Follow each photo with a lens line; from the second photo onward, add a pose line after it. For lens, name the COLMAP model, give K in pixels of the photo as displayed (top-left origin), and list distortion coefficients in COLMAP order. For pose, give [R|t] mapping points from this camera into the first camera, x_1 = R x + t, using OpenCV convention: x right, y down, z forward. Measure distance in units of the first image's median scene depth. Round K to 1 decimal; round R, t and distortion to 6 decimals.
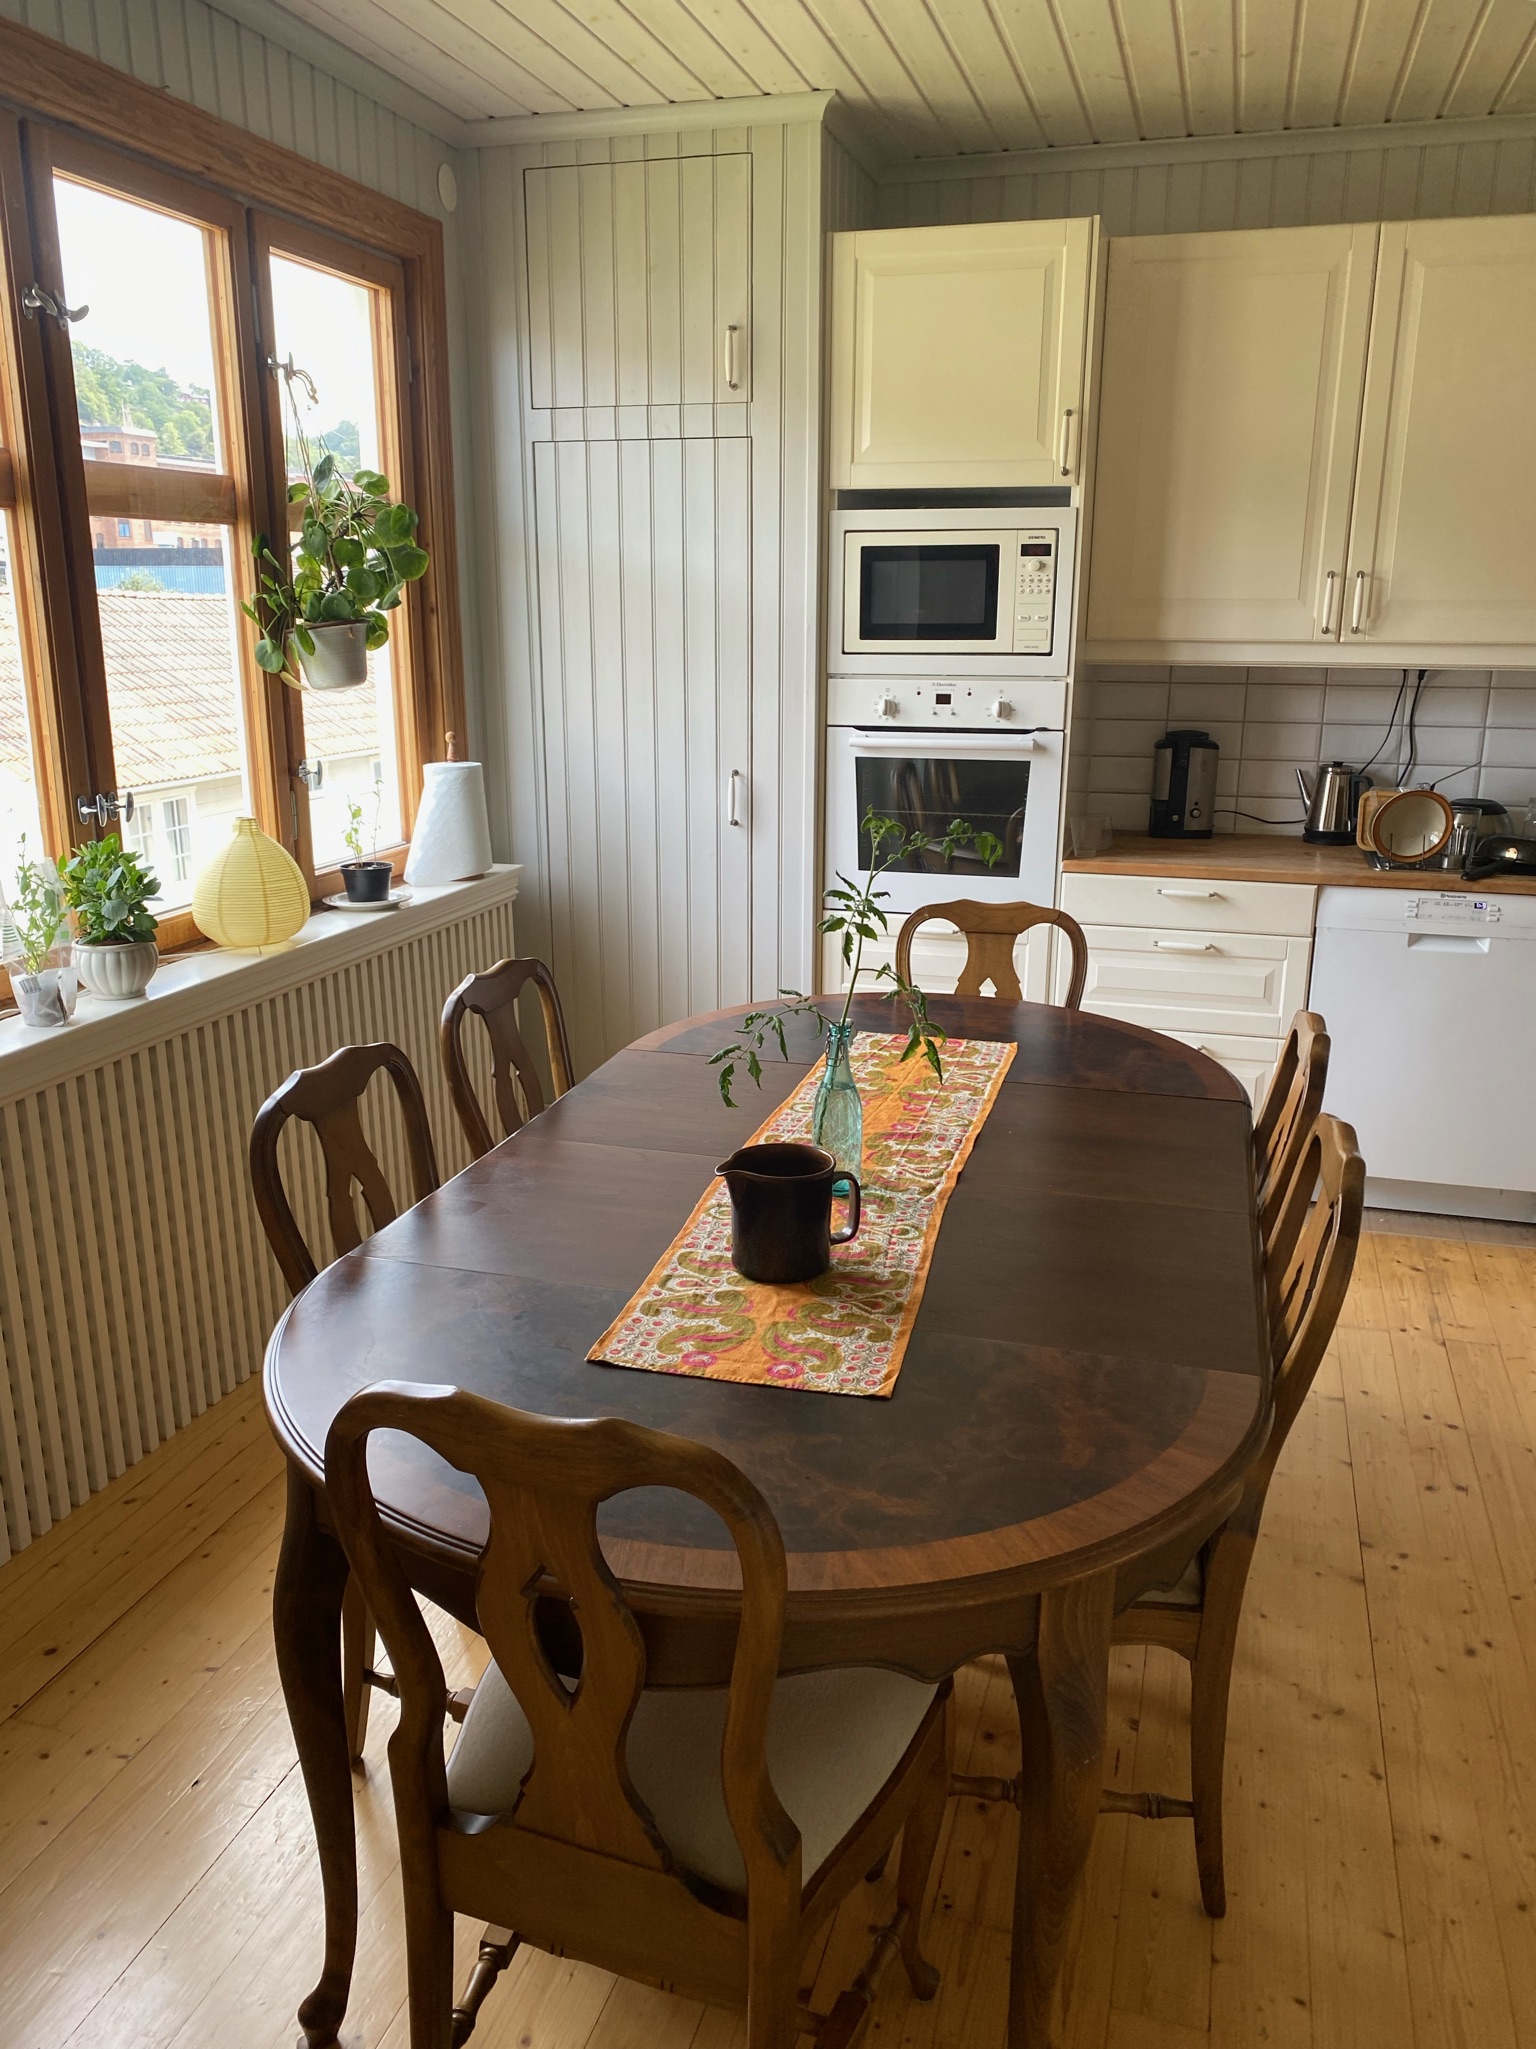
lens RADIAL K [[1557.5, 0, 768.0], [0, 1557.5, 1024.5], [0, 0, 1]] dist [0.044936, -0.037030]
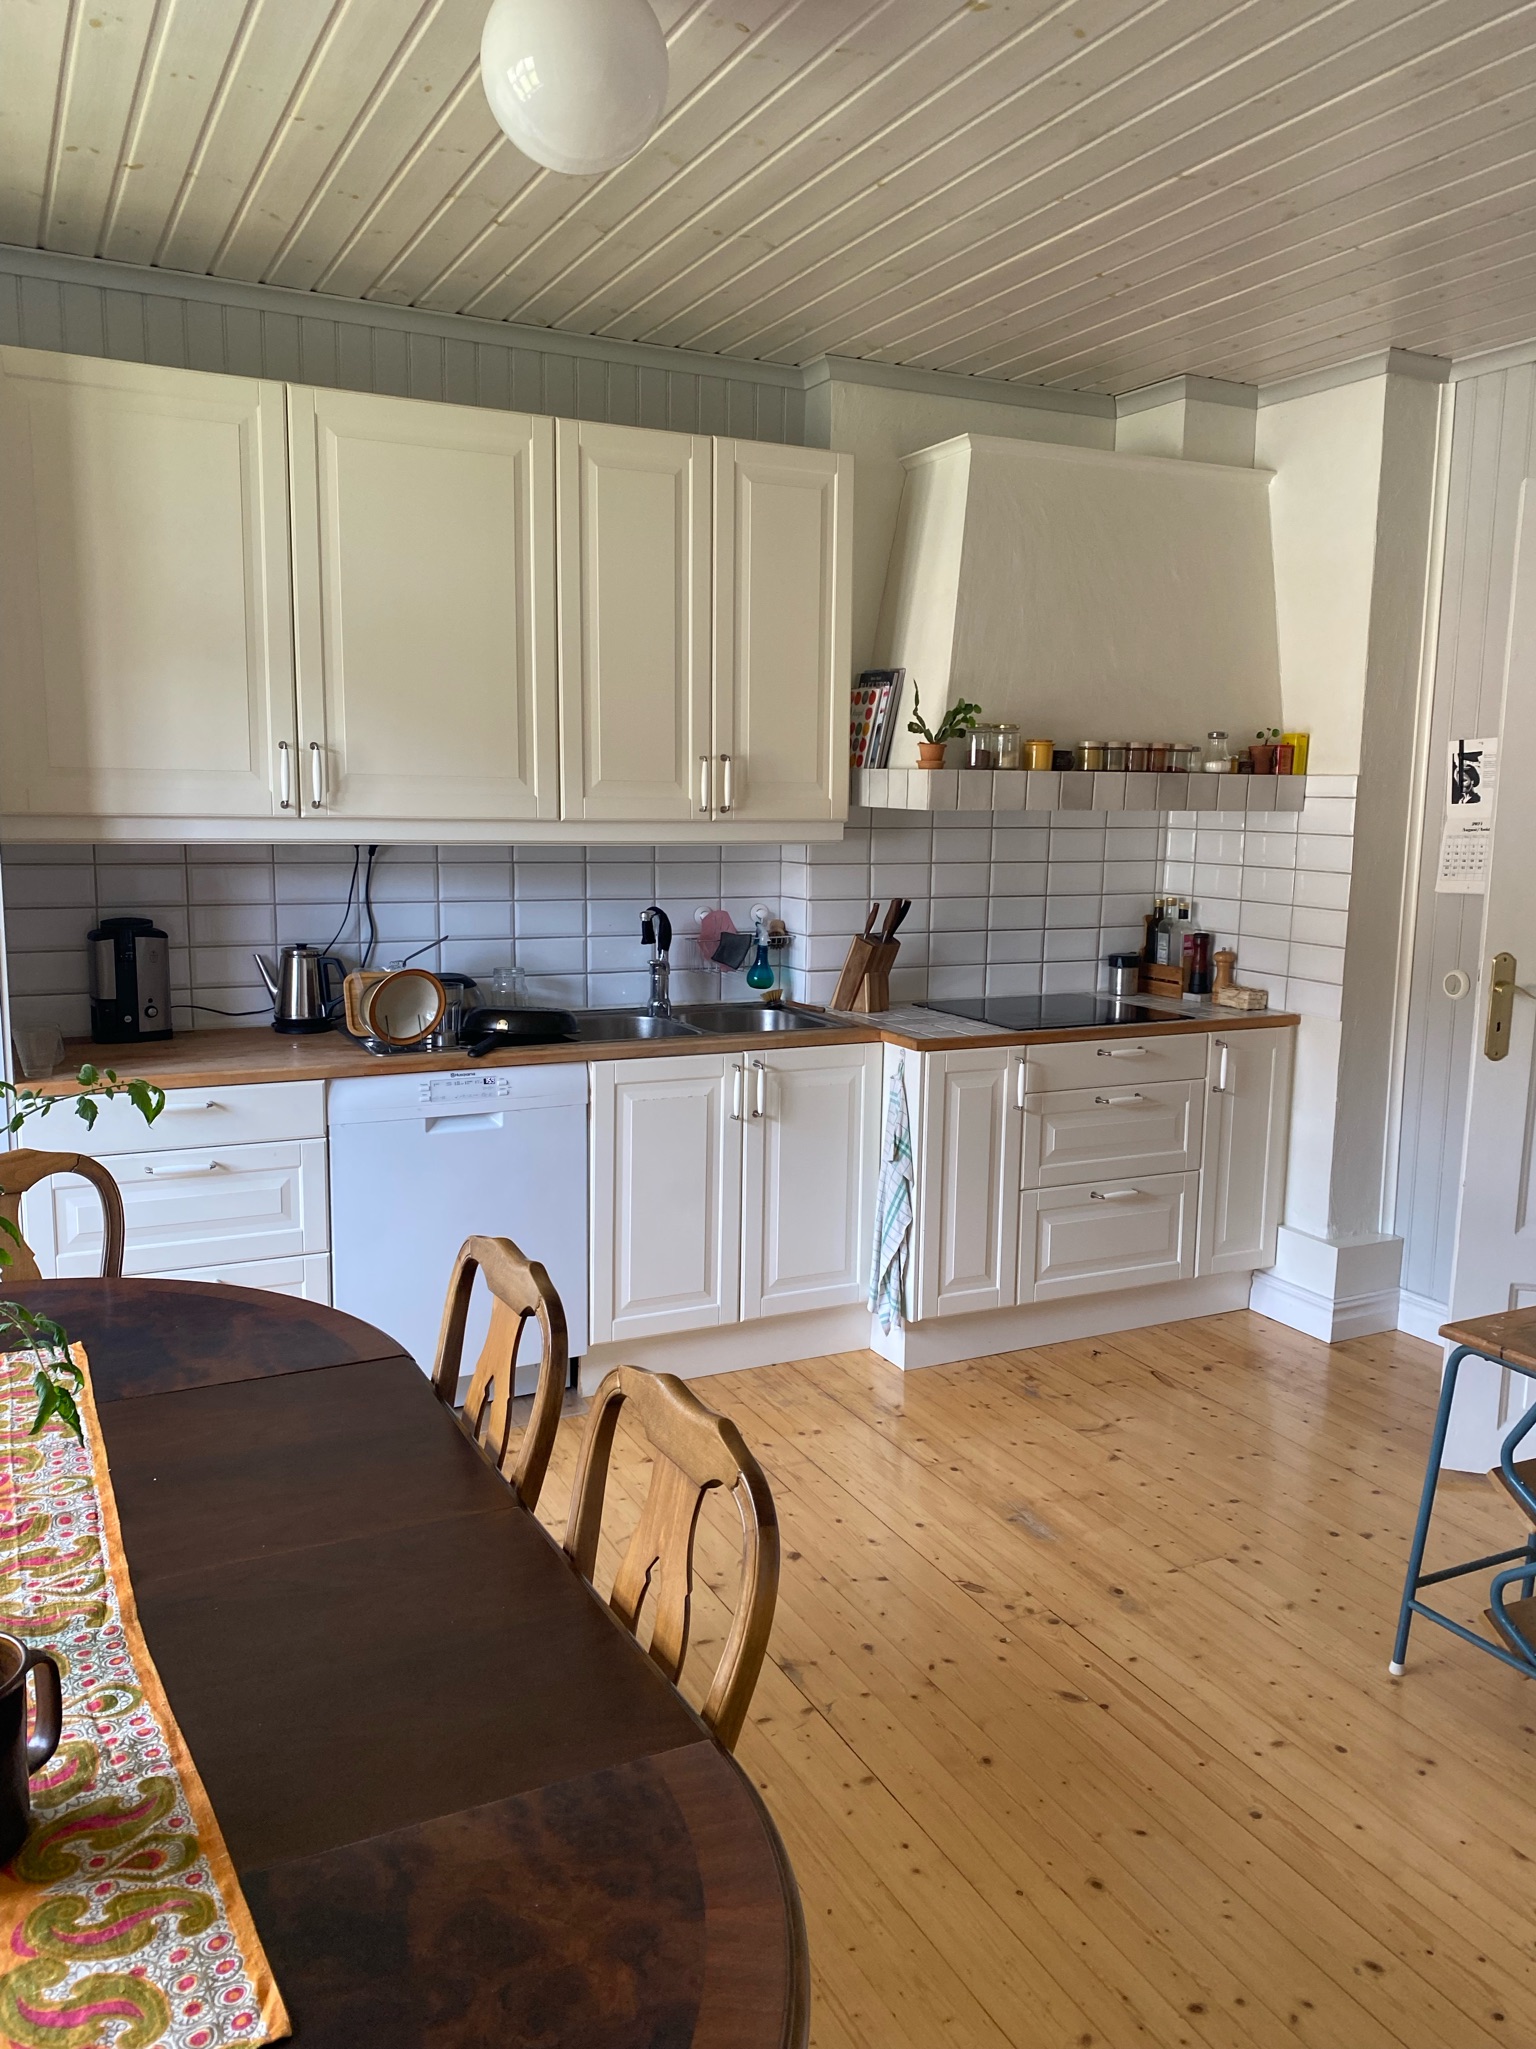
lens RADIAL K [[1557.5, 0, 768.0], [0, 1557.5, 1024.5], [0, 0, 1]] dist [0.044936, -0.037030]
pose [[0.730848, -0.096363, 0.675704, -0.071859], [0.169474, 0.984601, -0.042891, -0.039155], [-0.661165, 0.145861, 0.735925, 0.165668]]
